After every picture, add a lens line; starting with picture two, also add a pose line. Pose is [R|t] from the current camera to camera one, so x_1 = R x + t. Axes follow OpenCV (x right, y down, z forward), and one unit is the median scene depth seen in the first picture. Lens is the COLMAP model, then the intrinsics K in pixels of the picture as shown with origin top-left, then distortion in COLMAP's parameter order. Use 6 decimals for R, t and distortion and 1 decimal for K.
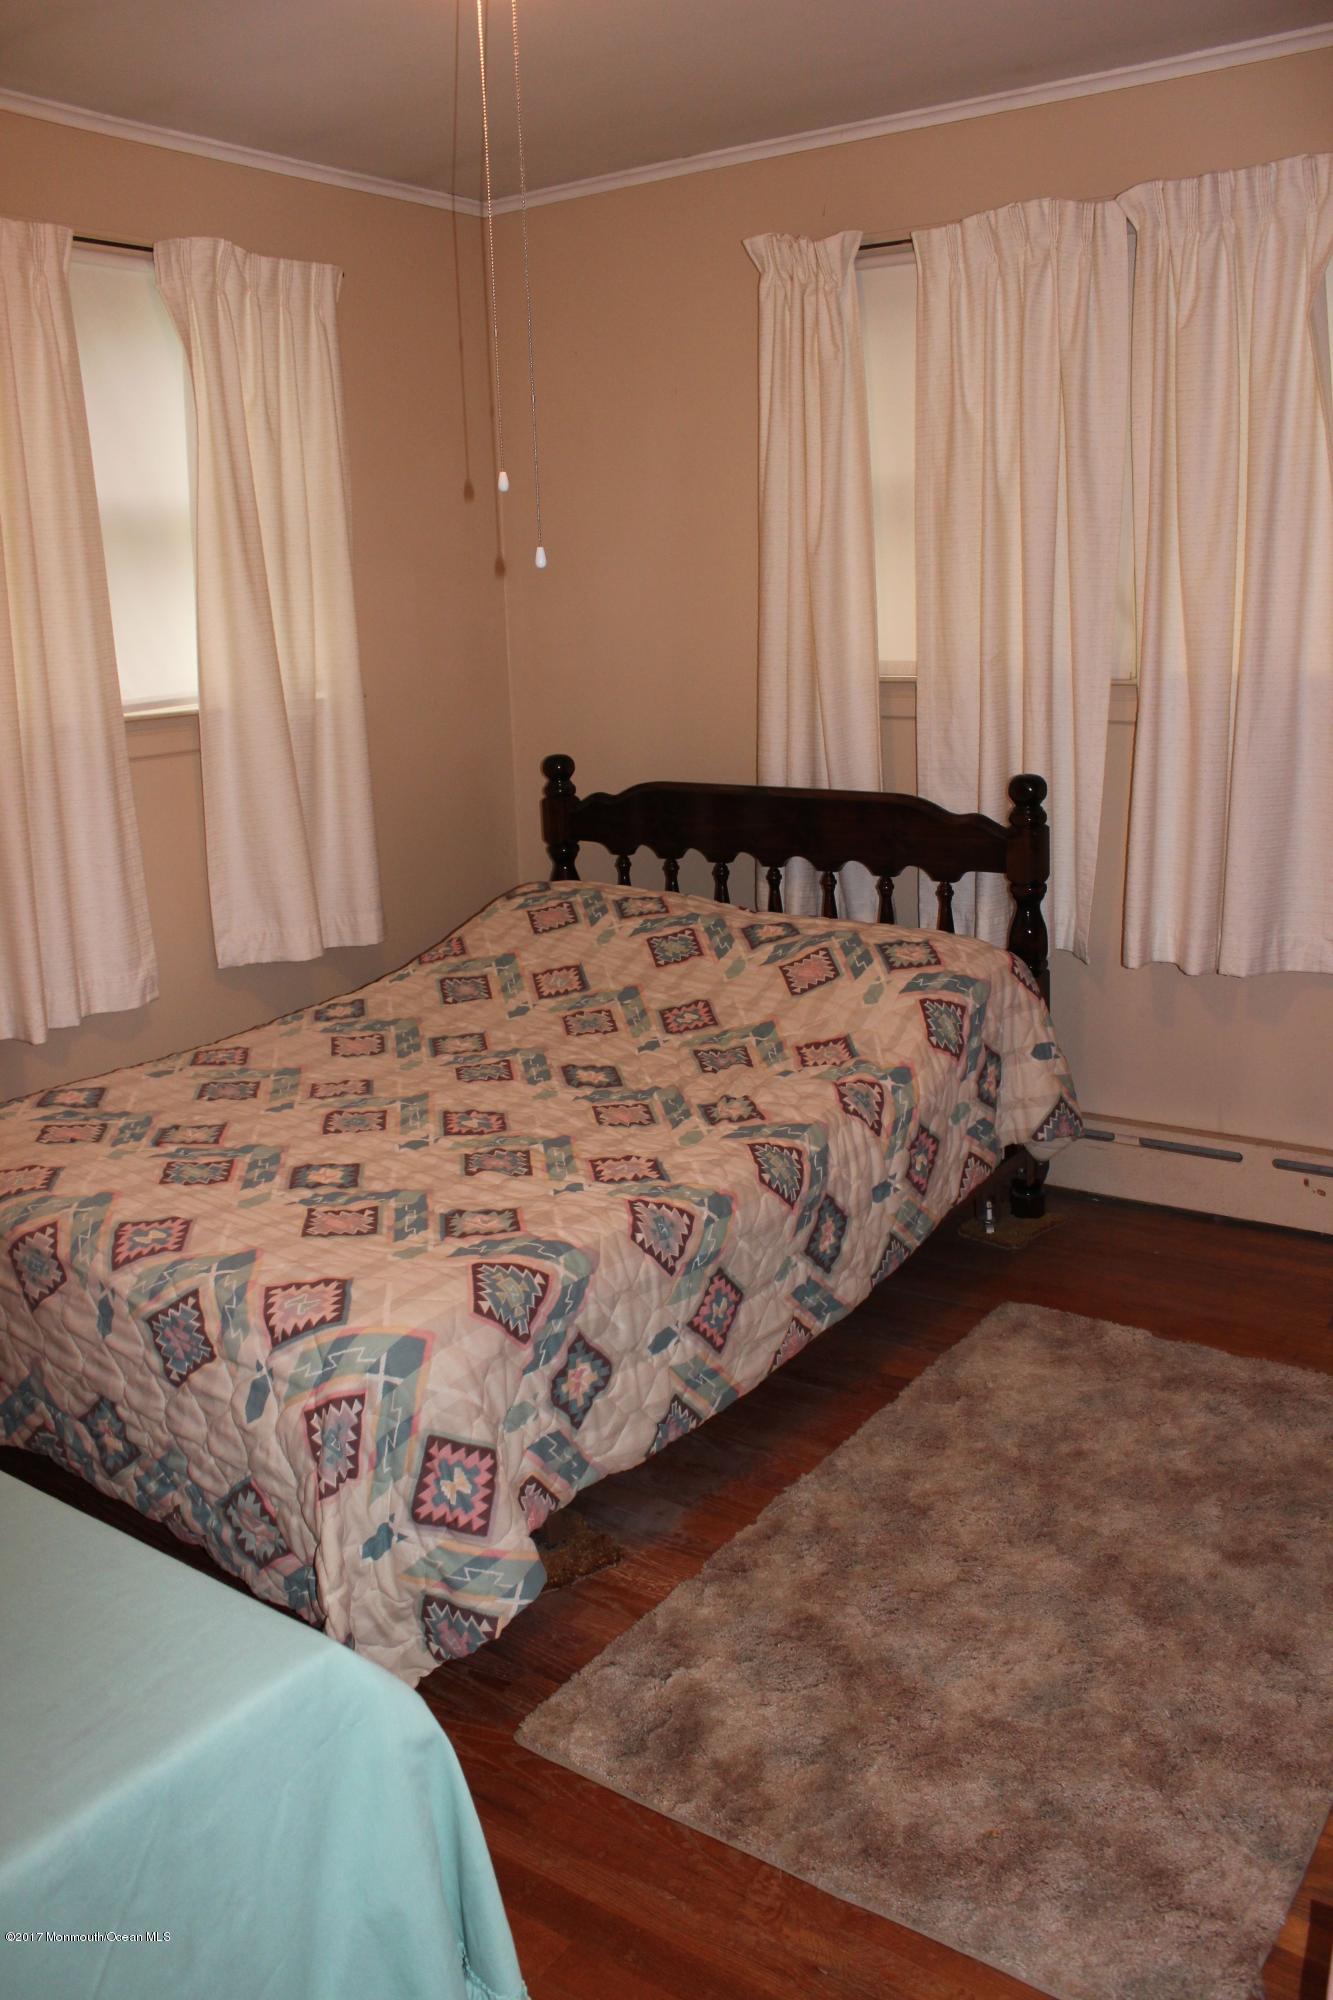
lens RADIAL K [[1683.8, 0, 664.4], [0, 1683.8, 995.7], [0, 0, 1]] dist [-0.083327, -0.002282]
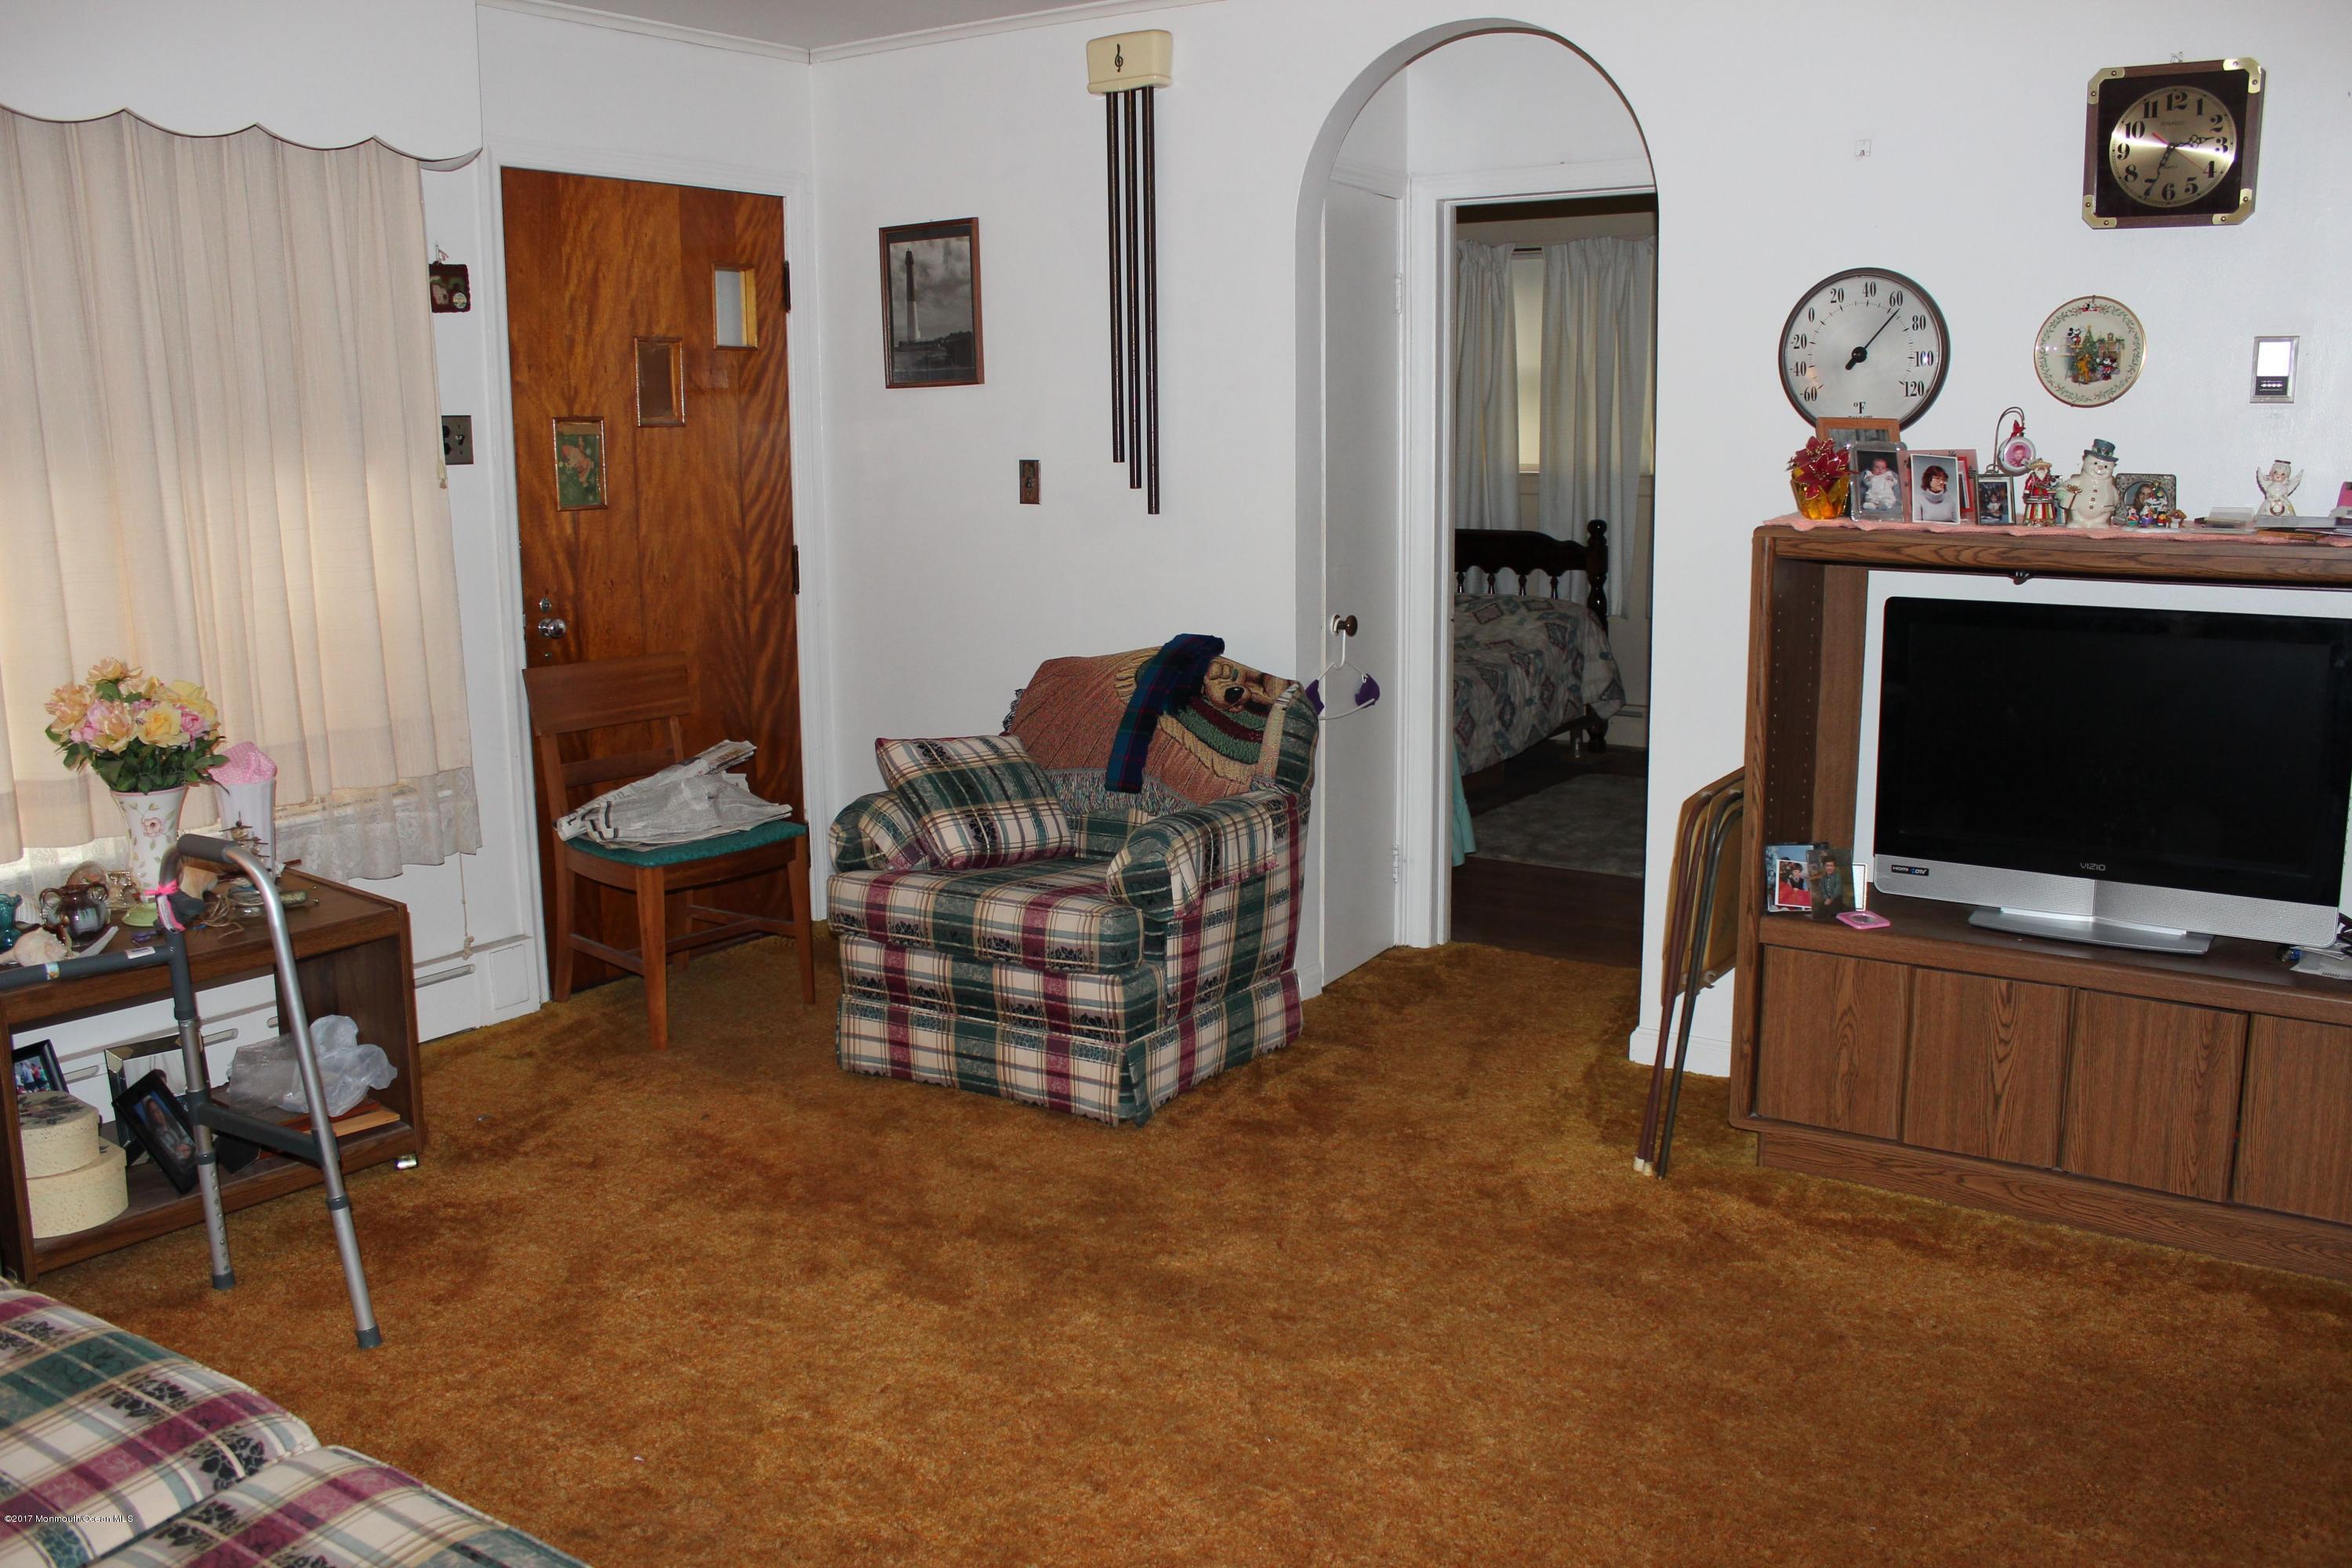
lens RADIAL K [[1980.2, 0, 1176.2], [0, 1980.2, 788.0], [0, 0, 1]] dist [-0.083327, -0.002282]
pose [[0.999818, 0.017314, 0.008027, -0.302218], [-0.016906, 0.998685, -0.048398, 0.314825], [-0.008855, 0.048253, 0.998796, -1.343239]]
